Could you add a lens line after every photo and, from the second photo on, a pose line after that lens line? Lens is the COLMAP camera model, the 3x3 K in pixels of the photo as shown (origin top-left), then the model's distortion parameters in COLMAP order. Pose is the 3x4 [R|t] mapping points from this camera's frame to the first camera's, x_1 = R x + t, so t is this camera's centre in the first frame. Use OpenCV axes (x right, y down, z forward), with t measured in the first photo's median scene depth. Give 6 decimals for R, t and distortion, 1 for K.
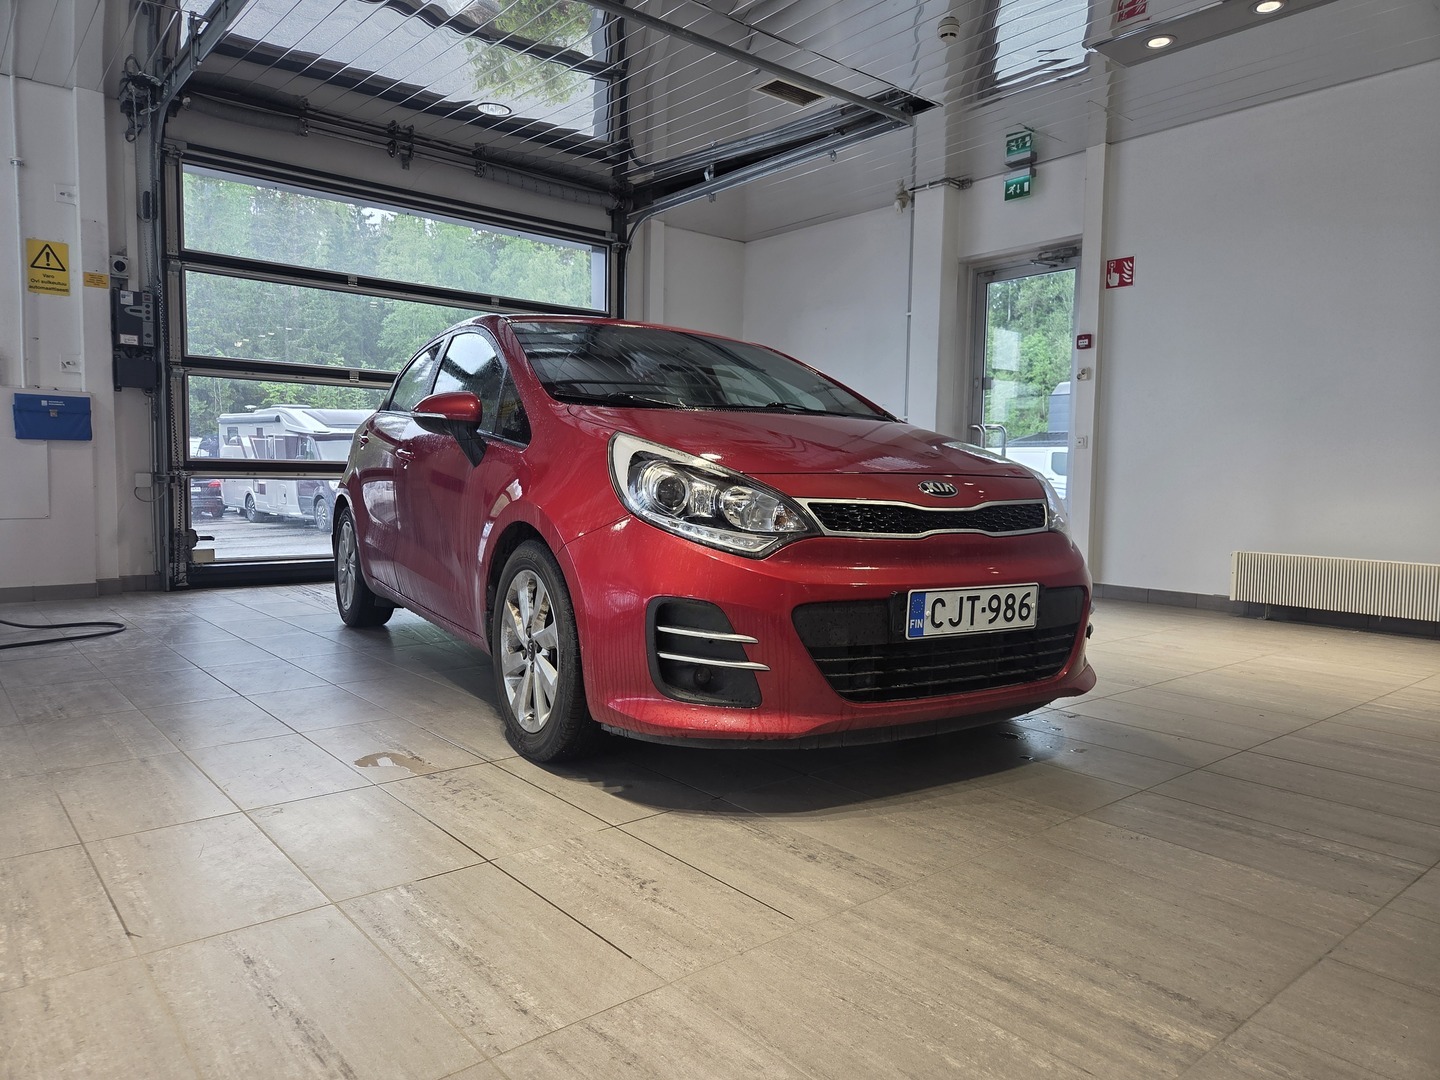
lens RADIAL K [[972.1, 0, 716.9], [0, 972.1, 530.5], [0, 0, 1]] dist [0.064367, -0.055058]
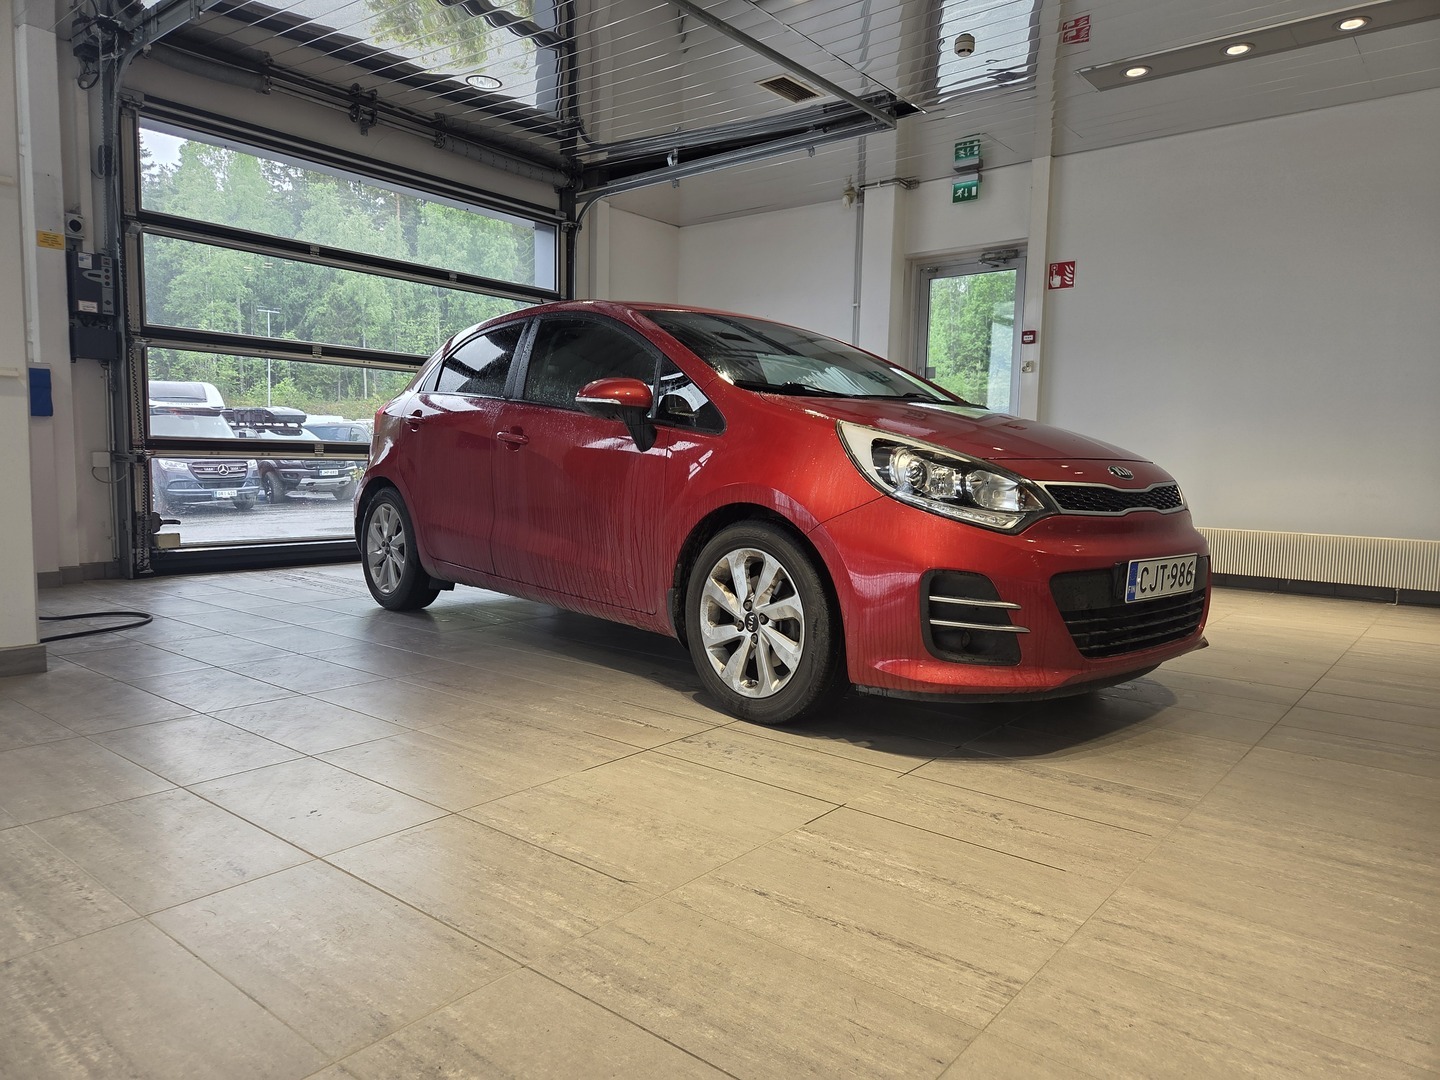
lens RADIAL K [[969.4, 0, 720.0], [0, 969.4, 540.0], [0, 0, 1]] dist [0.072365, -0.064753]
pose [[0.982252, -0.011319, 0.187226, -0.203078], [0.005716, 0.999520, 0.030440, -0.000592], [-0.187480, -0.028830, 0.981845, -0.021157]]
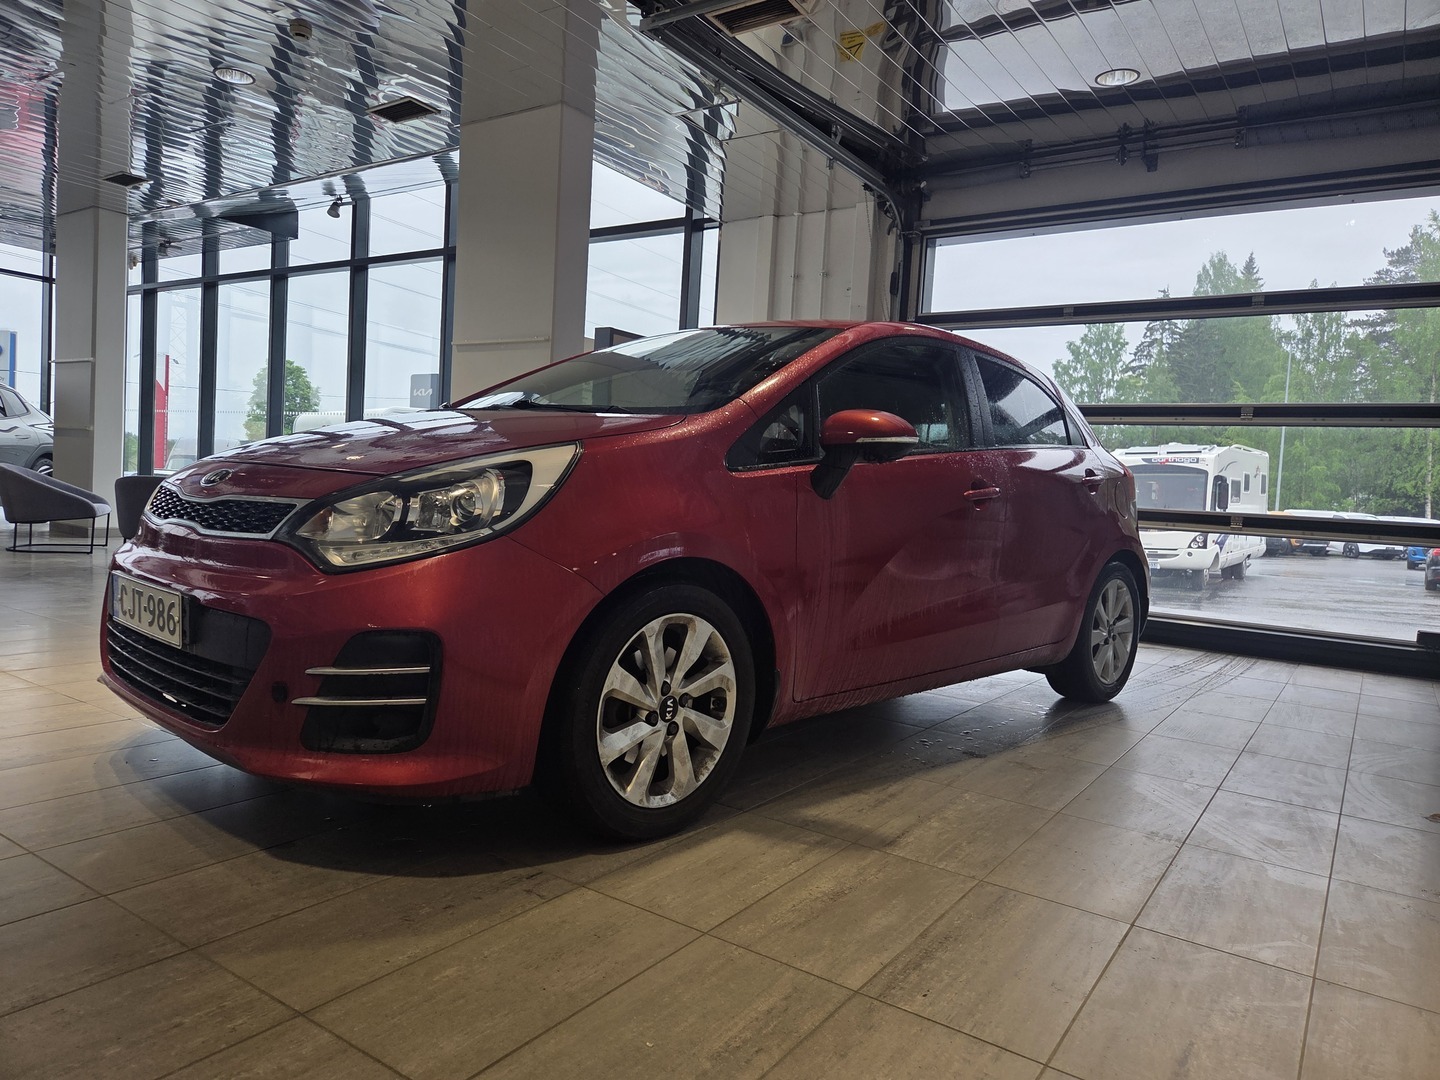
lens RADIAL K [[969.4, 0, 720.0], [0, 969.4, 540.0], [0, 0, 1]] dist [0.072365, -0.064753]
pose [[0.264381, 0.053487, -0.962934, 0.548128], [-0.112617, 0.993342, 0.024256, -0.026668], [0.957821, 0.102030, 0.268644, 0.539352]]
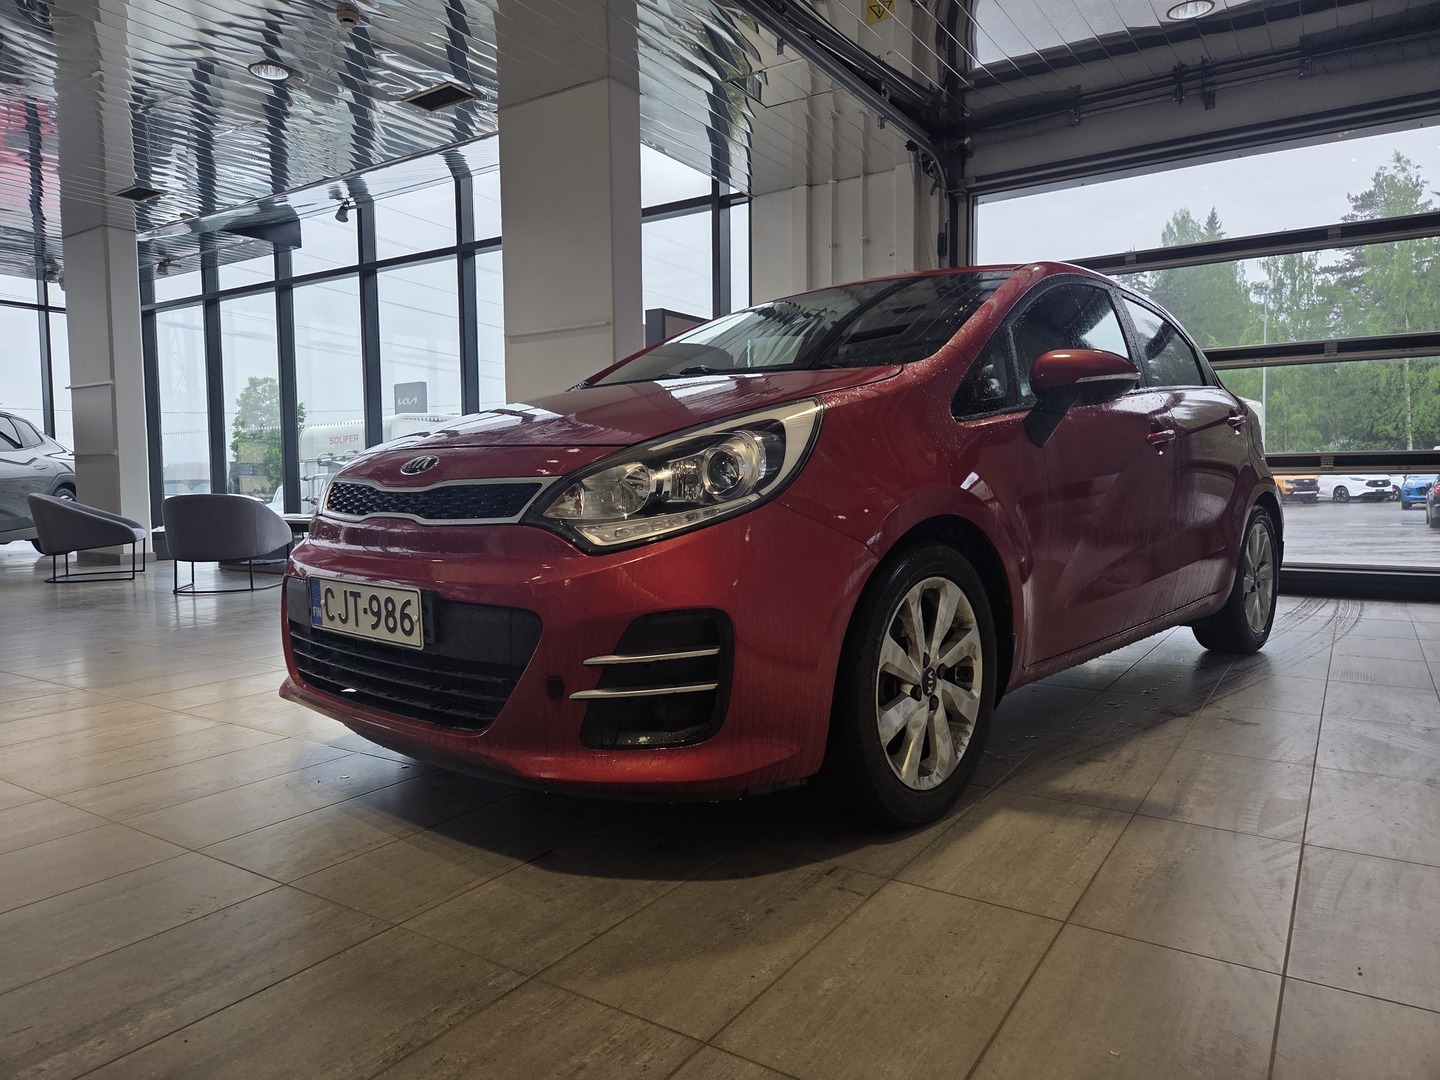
lens RADIAL K [[972.1, 0, 716.9], [0, 972.1, 530.5], [0, 0, 1]] dist [0.064367, -0.055058]
pose [[0.276498, 0.035423, -0.960361, 0.491021], [-0.042901, 0.998779, 0.024489, -0.008142], [0.960056, 0.034429, 0.277680, 0.452660]]
